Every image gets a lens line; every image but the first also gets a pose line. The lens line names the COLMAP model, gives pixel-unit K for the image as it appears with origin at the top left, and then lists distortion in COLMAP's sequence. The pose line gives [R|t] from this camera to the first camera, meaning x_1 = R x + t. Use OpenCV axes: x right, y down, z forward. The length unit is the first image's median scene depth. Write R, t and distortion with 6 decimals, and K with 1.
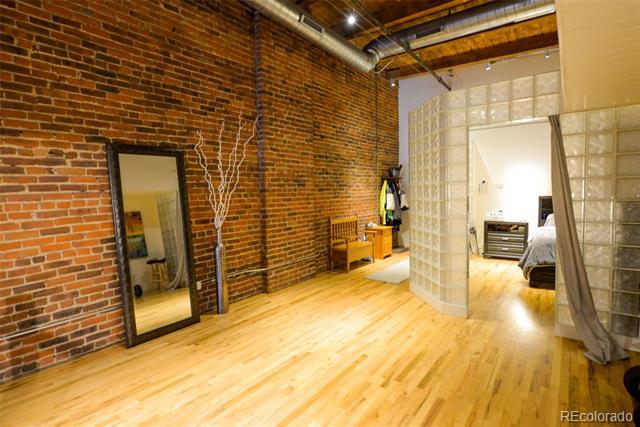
lens RADIAL K [[329.3, 0, 319.8], [0, 329.3, 210.3], [0, 0, 1]] dist [-0.004767, -0.001190]
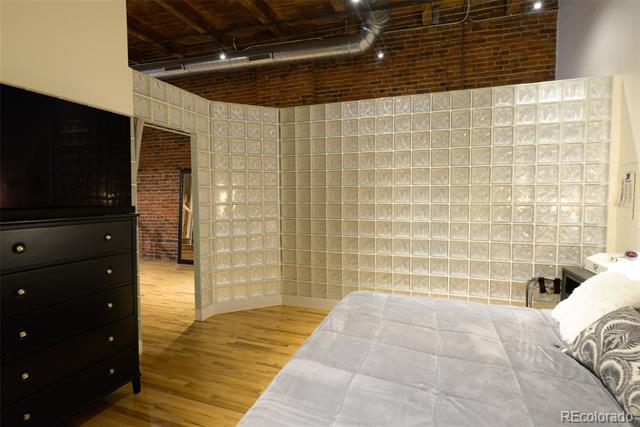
lens RADIAL K [[329.3, 0, 319.8], [0, 329.3, 210.3], [0, 0, 1]] dist [-0.004767, -0.001190]
pose [[0.306665, 0.070109, -0.949232, 0.755600], [-0.055646, 0.996898, 0.055652, -0.045532], [0.950189, 0.035755, 0.309615, 0.515678]]
